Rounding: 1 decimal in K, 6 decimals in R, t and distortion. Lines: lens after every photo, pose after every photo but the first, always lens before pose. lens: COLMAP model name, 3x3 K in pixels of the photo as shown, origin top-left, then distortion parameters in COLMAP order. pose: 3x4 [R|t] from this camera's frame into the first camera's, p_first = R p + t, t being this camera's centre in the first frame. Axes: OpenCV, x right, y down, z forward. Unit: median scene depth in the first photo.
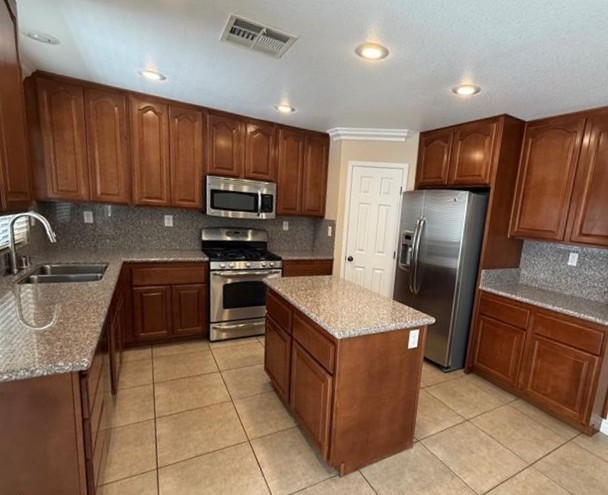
lens RADIAL K [[334.6, 0, 358.9], [0, 334.6, 267.8], [0, 0, 1]] dist [-0.000199, 0.000910]
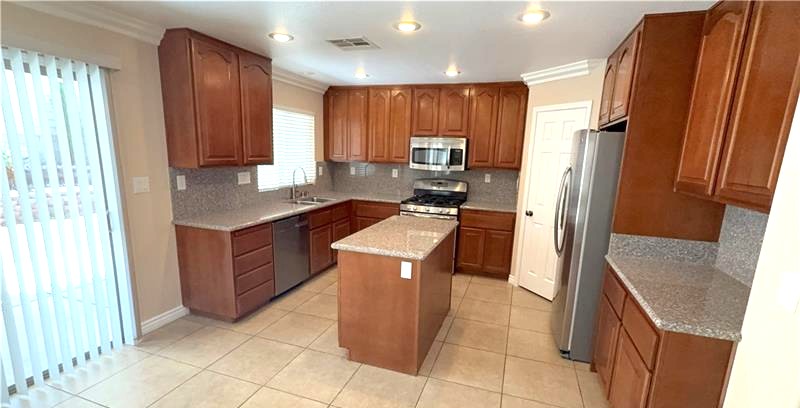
lens RADIAL K [[362.1, 0, 395.8], [0, 362.1, 221.2], [0, 0, 1]] dist [-0.002644, 0.001119]
pose [[0.617492, 0.093598, -0.780988, 0.713687], [-0.118044, 0.992677, 0.025636, 0.015593], [0.777669, 0.076361, 0.624019, 0.137092]]
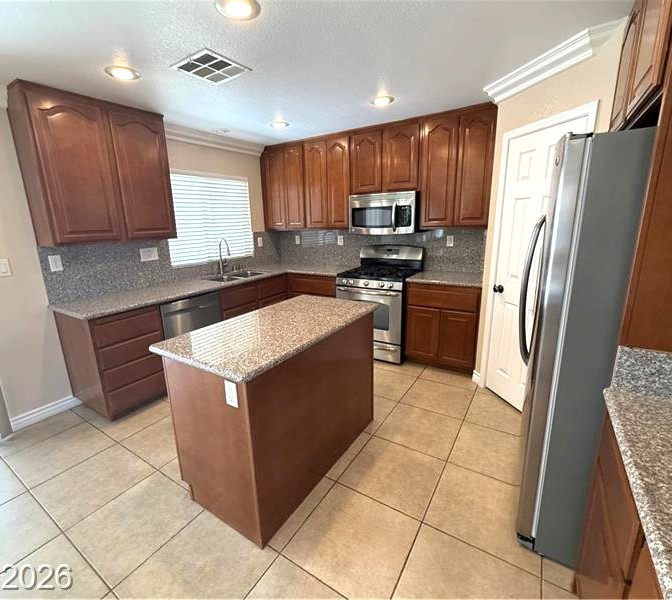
lens RADIAL K [[331.5, 0, 318.1], [0, 331.5, 297.3], [0, 0, 1]] dist [0.002524, -0.000960]
pose [[0.396469, 0.118267, -0.910399, 0.571387], [-0.093585, 0.991708, 0.088074, -0.047801], [0.913266, 0.050281, 0.404249, 0.582183]]
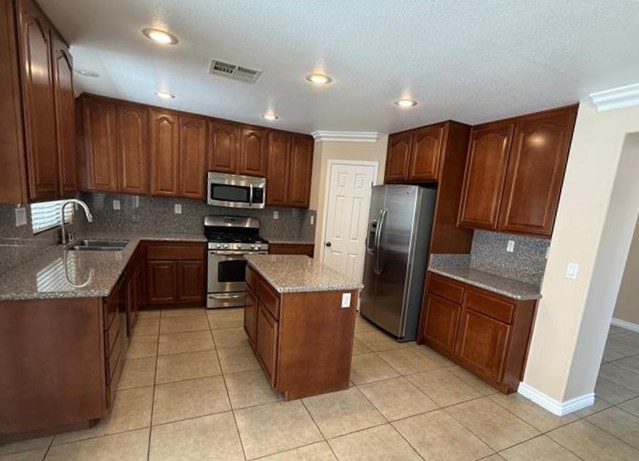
lens RADIAL K [[335.2, 0, 339.8], [0, 335.2, 260.0], [0, 0, 1]] dist [0.000467, 0.000196]
pose [[0.994743, 0.027126, -0.098746, 0.174144], [-0.027814, 0.999597, -0.005598, 0.043940], [0.098555, 0.008316, 0.995097, -0.189634]]
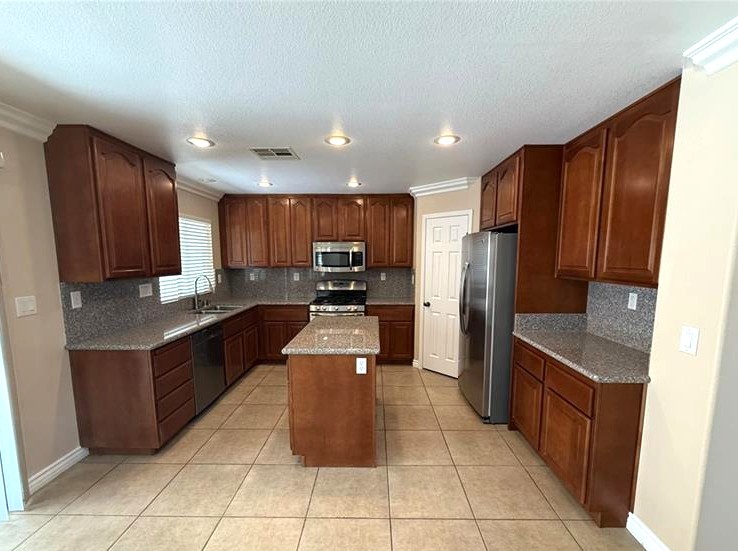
lens RADIAL K [[333.6, 0, 366.5], [0, 333.6, 295.6], [0, 0, 1]] dist [-0.000470, 0.001015]
pose [[0.828659, -0.015043, -0.559552, 0.557387], [-0.027757, 0.997305, -0.067918, 0.030811], [0.559066, 0.071812, 0.826008, 0.017969]]
